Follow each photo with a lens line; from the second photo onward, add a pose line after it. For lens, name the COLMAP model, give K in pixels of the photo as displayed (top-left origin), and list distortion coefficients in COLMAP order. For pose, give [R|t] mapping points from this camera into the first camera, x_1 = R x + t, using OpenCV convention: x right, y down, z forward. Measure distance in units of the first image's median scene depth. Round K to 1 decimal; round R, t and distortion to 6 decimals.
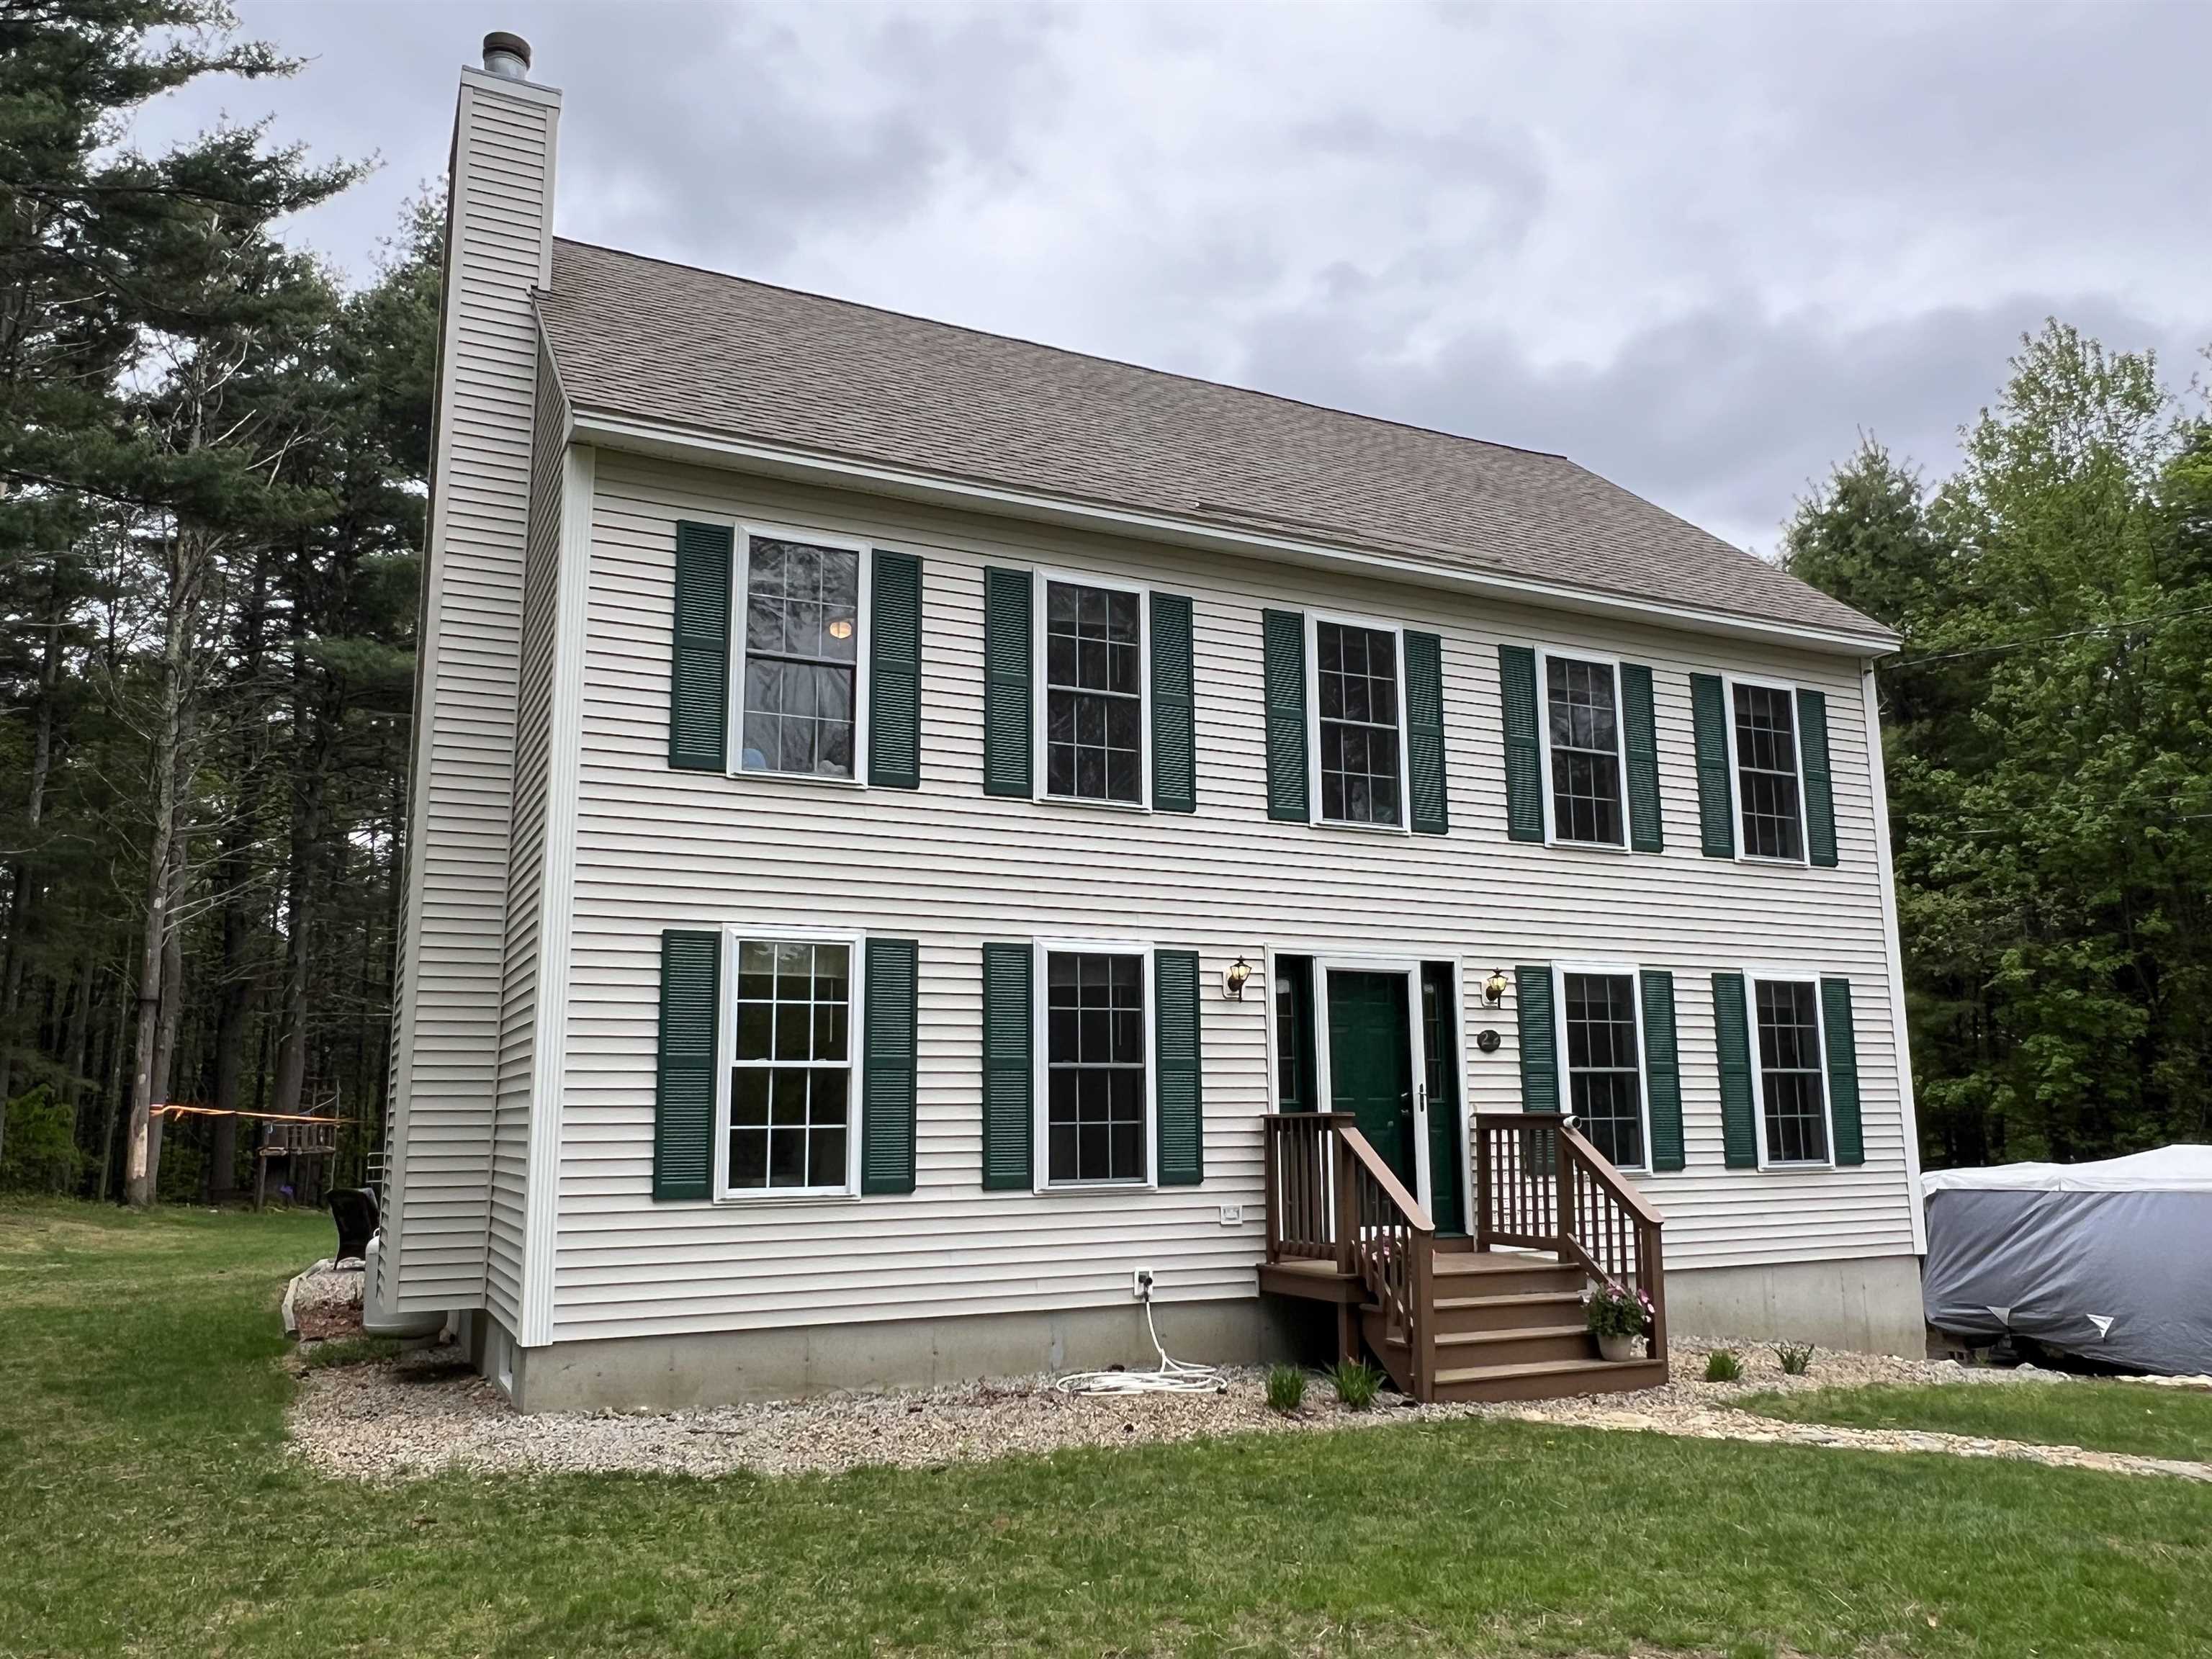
lens RADIAL K [[1641.6, 0, 1103.5], [0, 1641.6, 830.0], [0, 0, 1]] dist [0.003632, 0.009576]
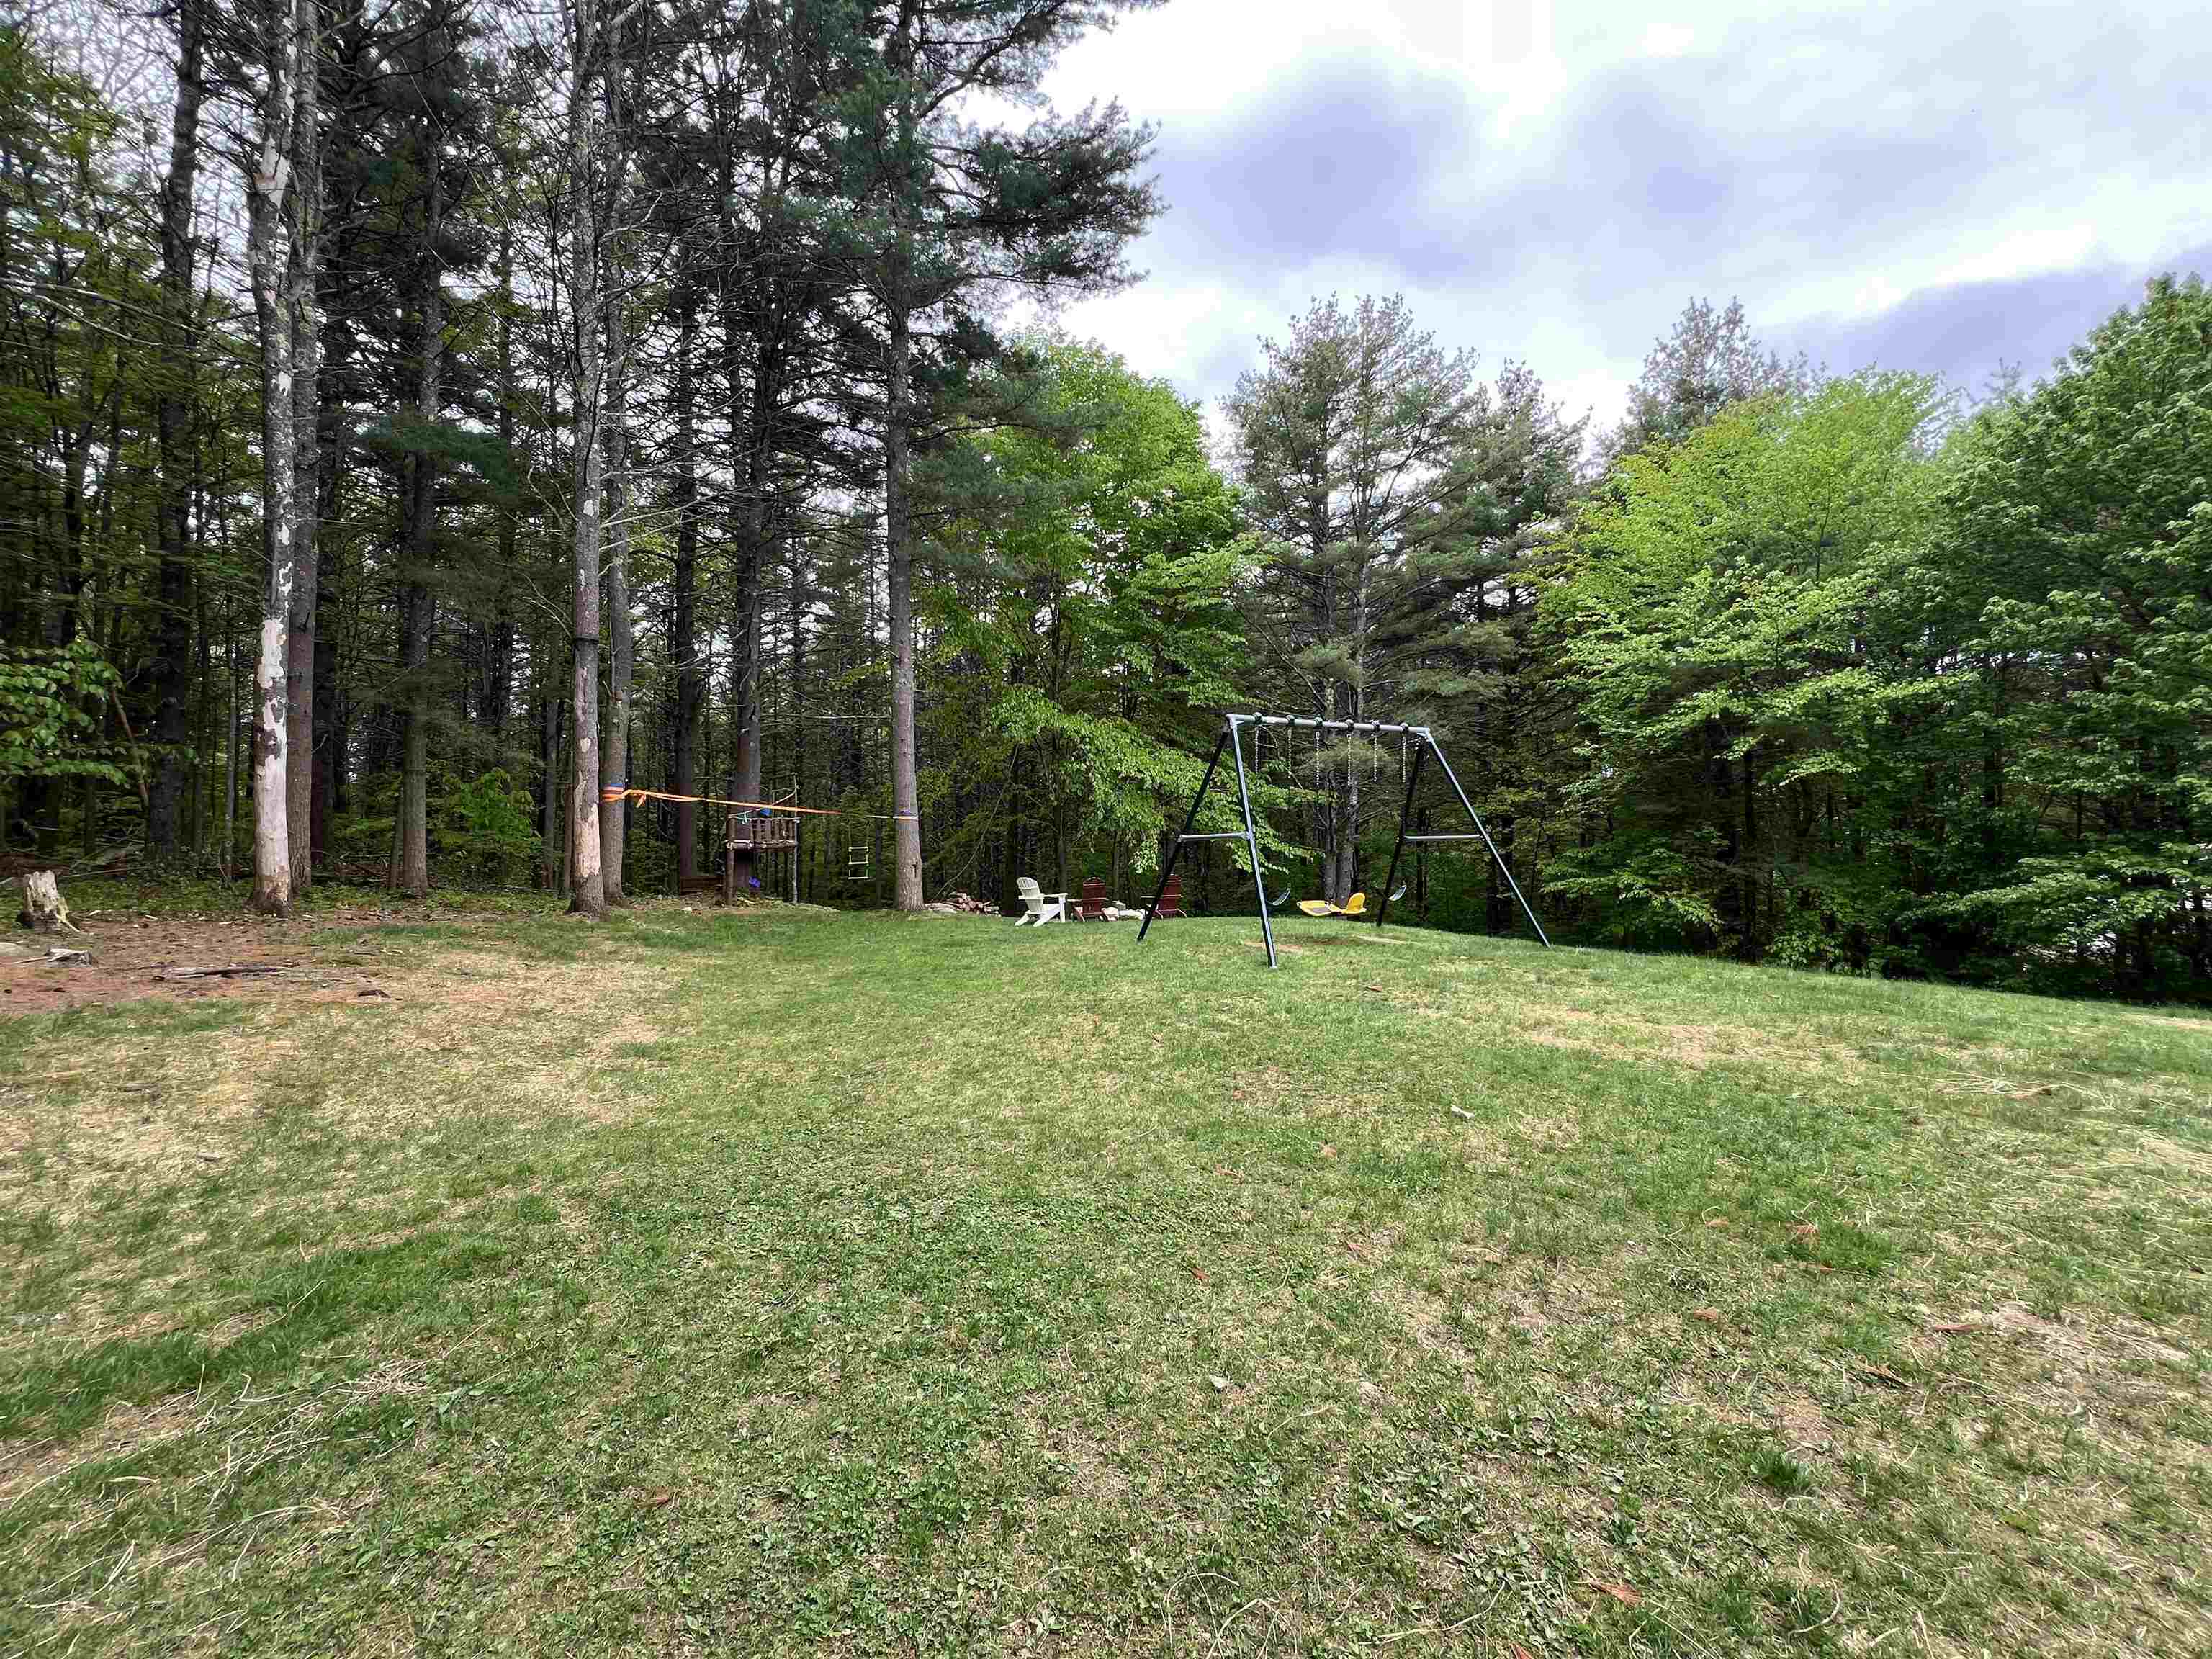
lens RADIAL K [[895.5, 0, 1109.4], [0, 895.5, 823.3], [0, 0, 1]] dist [0.003695, 0.000022]
pose [[0.999253, 0.013919, -0.036043, -0.930328], [-0.007886, 0.986690, 0.162421, 0.330617], [0.037824, -0.162015, 0.986063, 1.687432]]
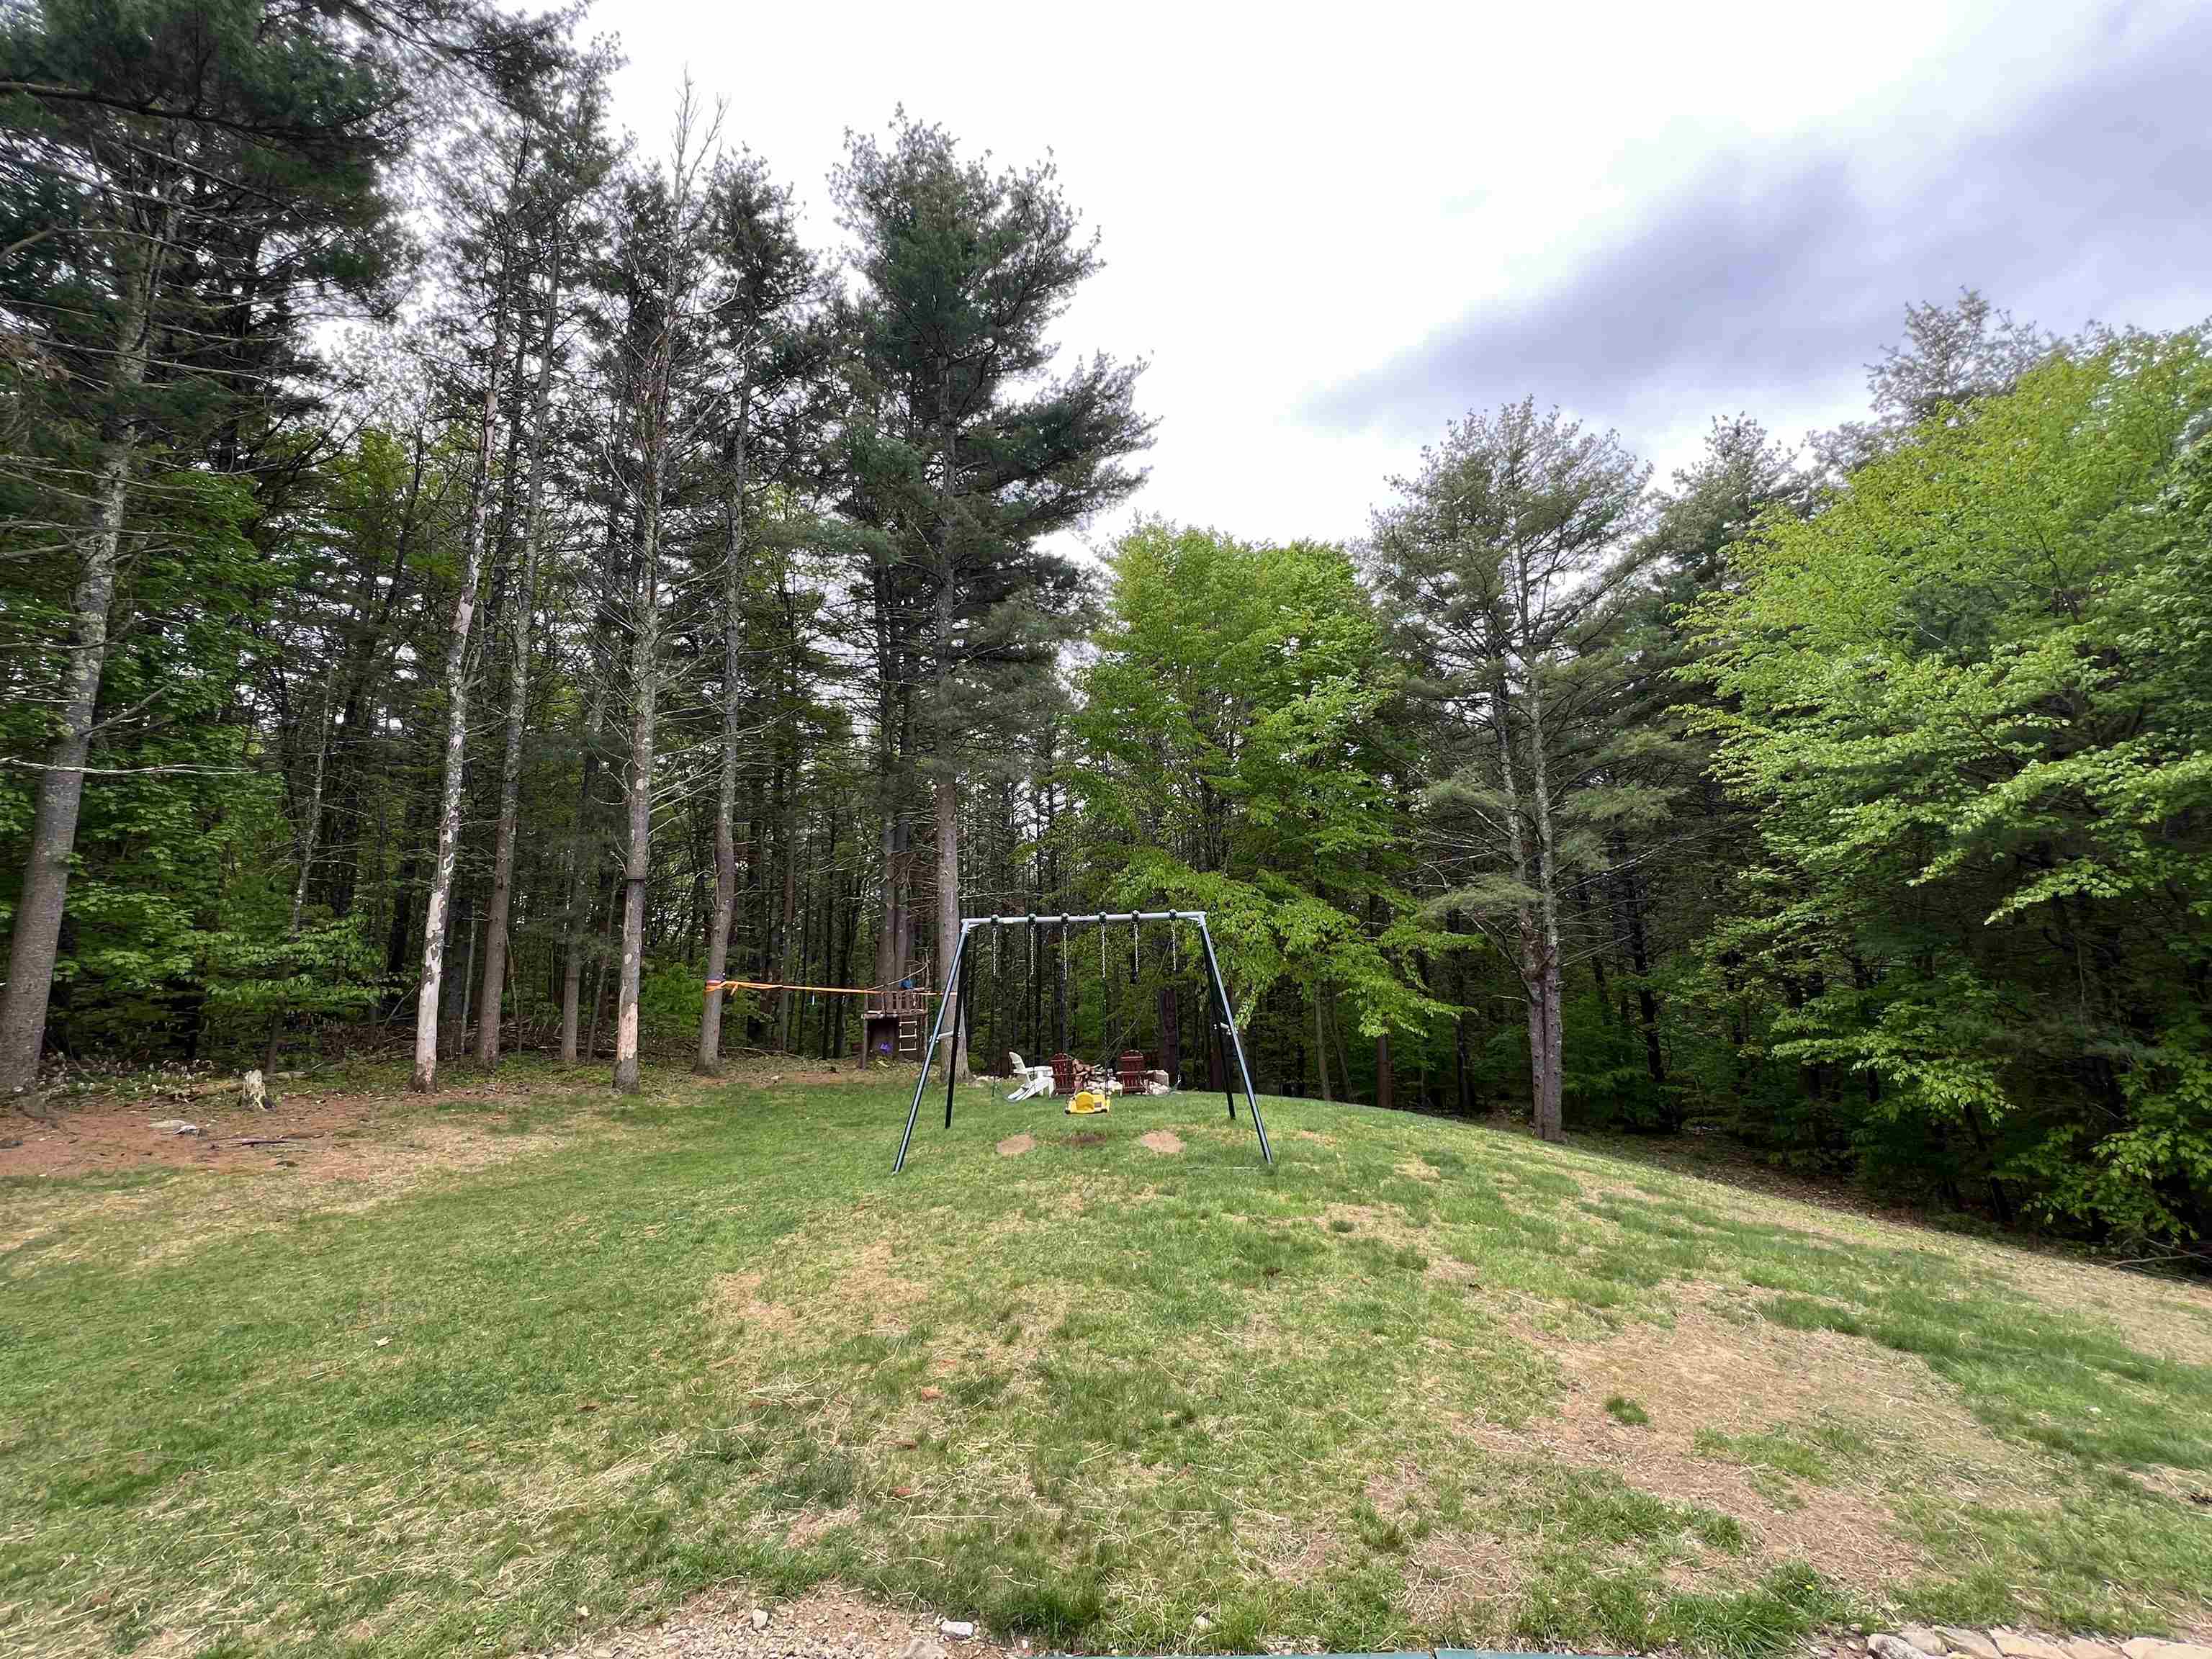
lens RADIAL K [[895.5, 0, 1096.3], [0, 895.5, 832.3], [0, 0, 1]] dist [0.003695, 0.000022]
pose [[0.894117, -0.087284, -0.439246, -0.251472], [0.098097, 0.995175, 0.001930, 0.284584], [0.436958, -0.044815, 0.898365, 1.791689]]
